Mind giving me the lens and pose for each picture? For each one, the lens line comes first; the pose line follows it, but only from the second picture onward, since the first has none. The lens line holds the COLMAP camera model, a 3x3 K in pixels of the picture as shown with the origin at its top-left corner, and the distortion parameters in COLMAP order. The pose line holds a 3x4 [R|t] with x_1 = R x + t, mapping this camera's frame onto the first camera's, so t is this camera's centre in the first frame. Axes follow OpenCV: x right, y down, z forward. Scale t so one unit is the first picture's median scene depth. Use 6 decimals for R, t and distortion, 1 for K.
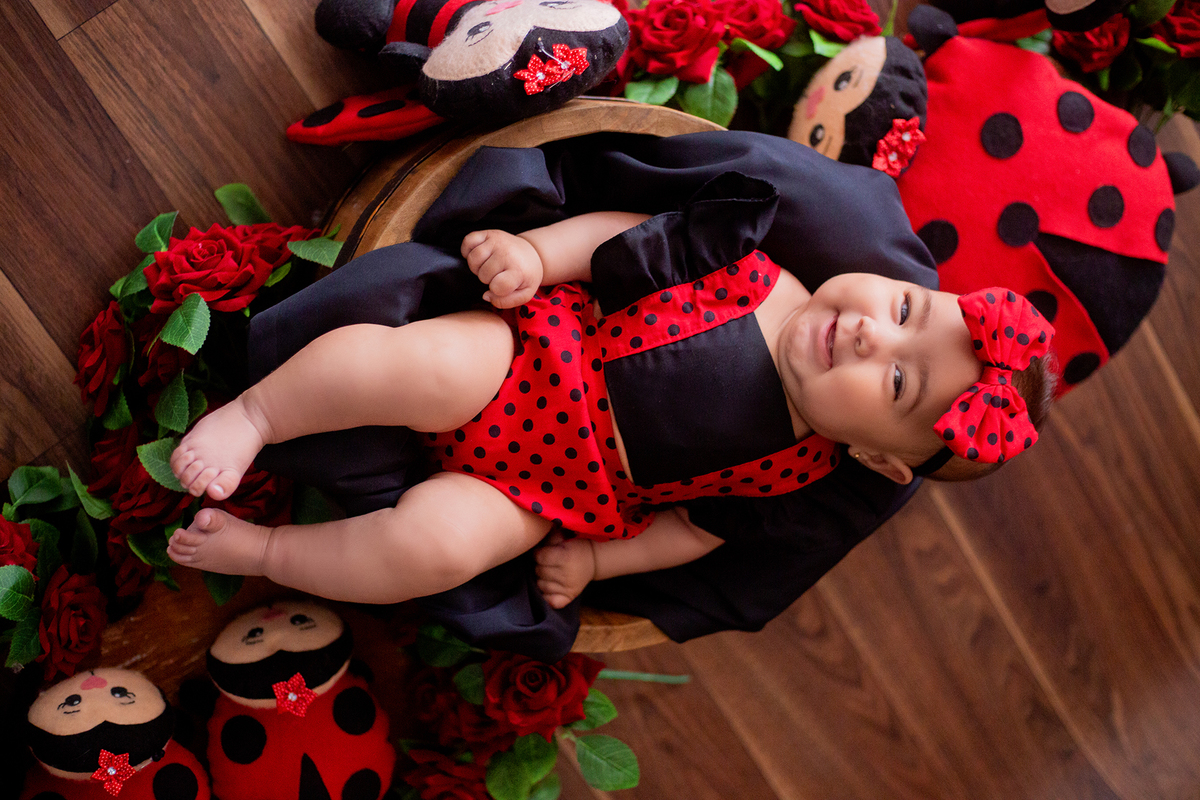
lens RADIAL K [[1727.2, 0, 600.0], [0, 1727.2, 400.0], [0, 0, 1]] dist [-0.023151, 0.028065]
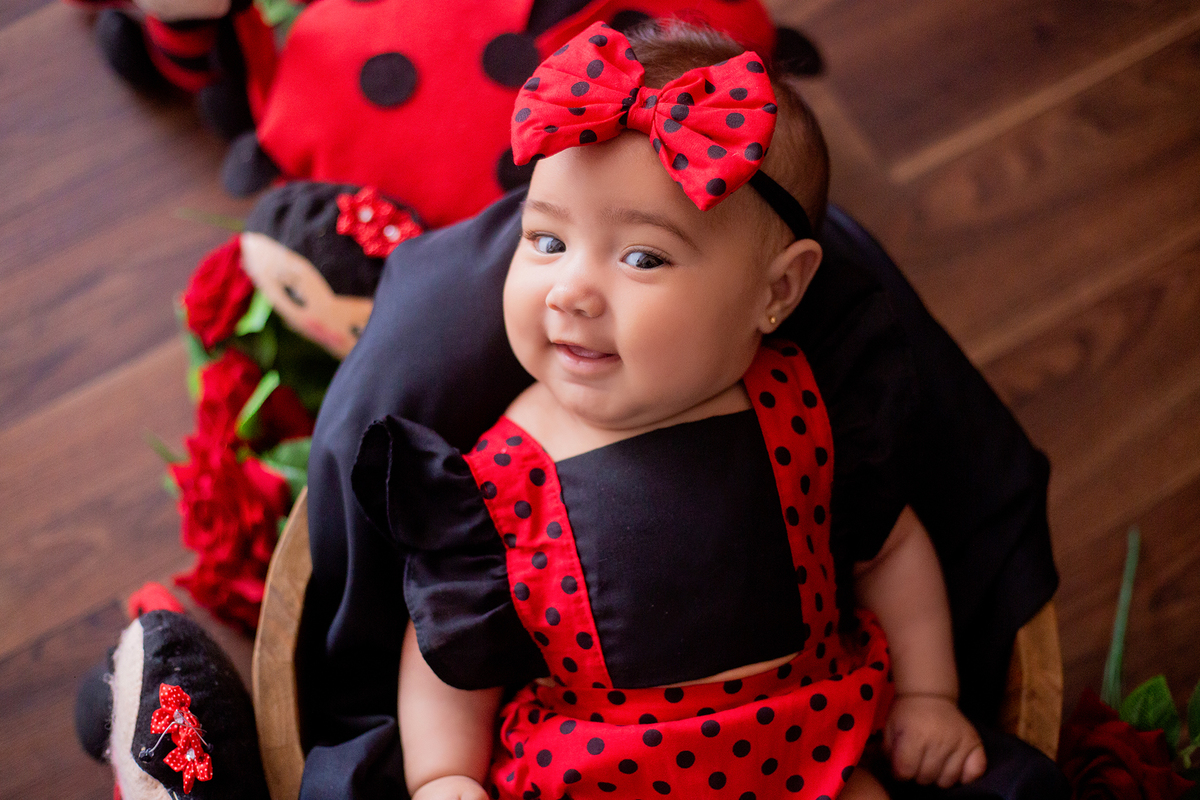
lens RADIAL K [[1695.4, 0, 599.8], [0, 1695.4, 511.3], [0, 0, 1]] dist [0.000702, -0.309144]
pose [[0.061010, -0.996806, -0.051524, 0.105423], [0.981525, 0.069293, -0.178348, 0.087308], [0.181349, -0.039691, 0.982618, 0.345949]]
